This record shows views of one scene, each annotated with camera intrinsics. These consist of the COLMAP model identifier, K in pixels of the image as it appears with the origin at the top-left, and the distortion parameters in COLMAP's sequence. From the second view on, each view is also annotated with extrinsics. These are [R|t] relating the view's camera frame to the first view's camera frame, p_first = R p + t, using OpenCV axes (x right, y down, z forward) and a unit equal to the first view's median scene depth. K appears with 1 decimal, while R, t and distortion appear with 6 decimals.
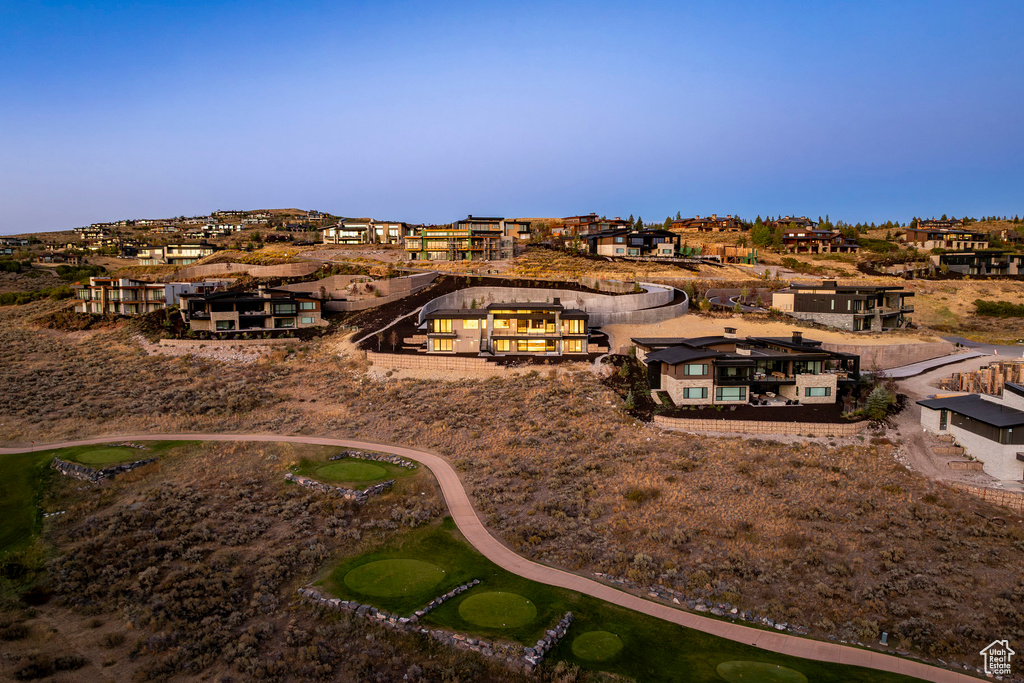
lens RADIAL K [[748.4, 0, 518.1], [0, 748.4, 335.9], [0, 0, 1]] dist [-0.023884, -0.023591]
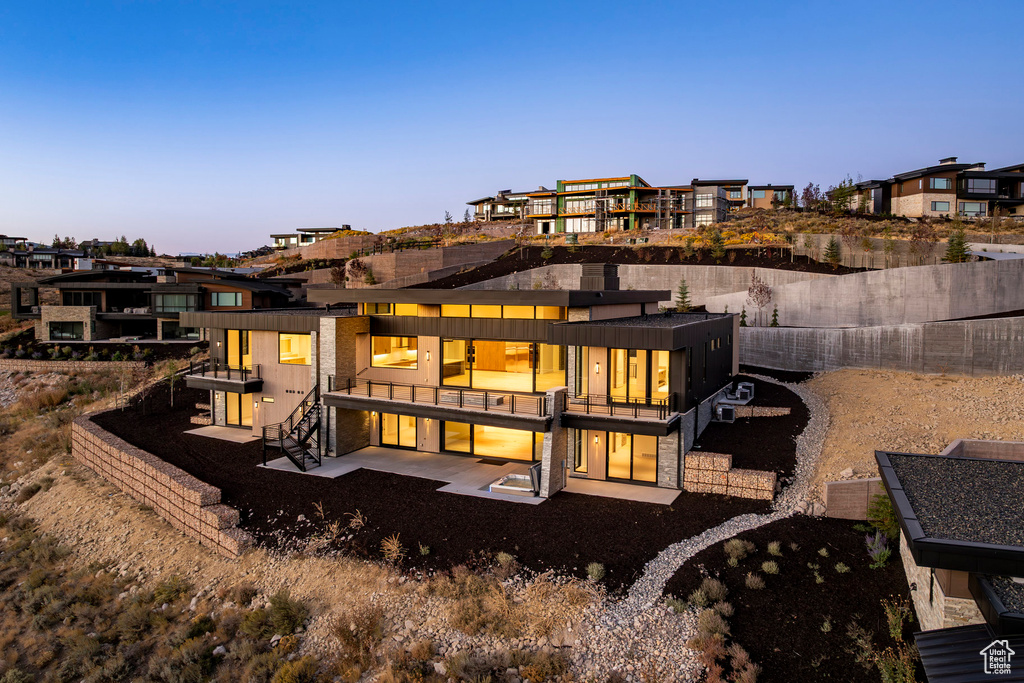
lens RADIAL K [[748.4, 0, 517.6], [0, 748.4, 325.1], [0, 0, 1]] dist [-0.023884, -0.023591]
pose [[0.913056, 0.027177, -0.406928, 0.138173], [-0.041819, 0.998757, -0.027131, -0.020545], [0.405685, 0.041790, 0.913057, 0.754549]]
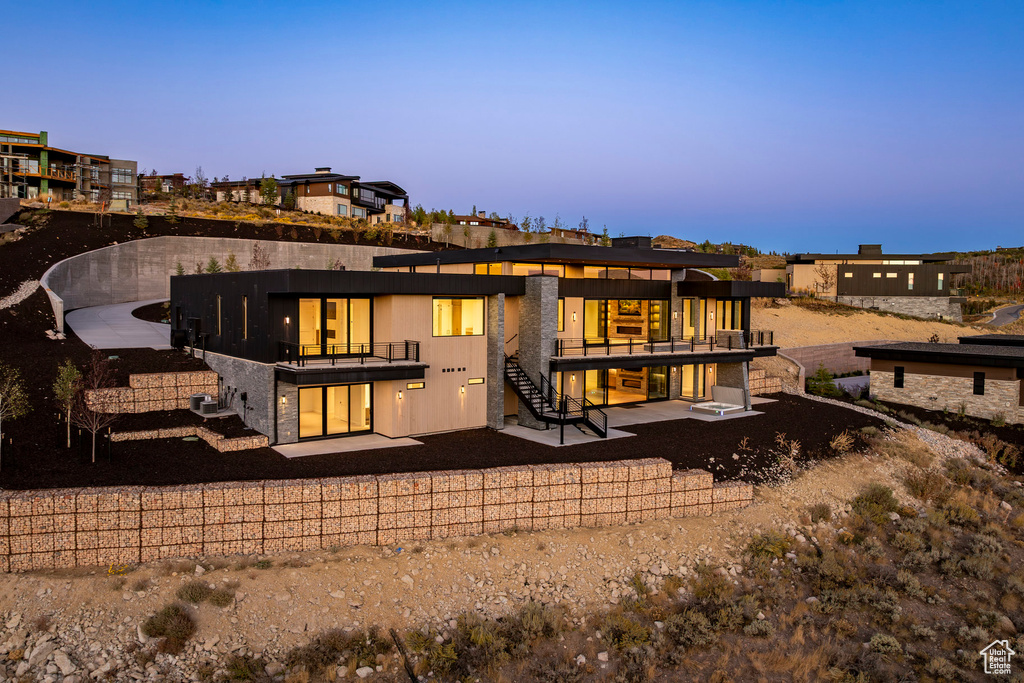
lens RADIAL K [[748.4, 0, 518.8], [0, 748.4, 333.4], [0, 0, 1]] dist [-0.023884, -0.023591]
pose [[0.775125, -0.023199, 0.631382, -0.201850], [0.043795, 0.998895, -0.017063, -0.004955], [-0.630288, 0.040877, 0.775284, 0.790515]]
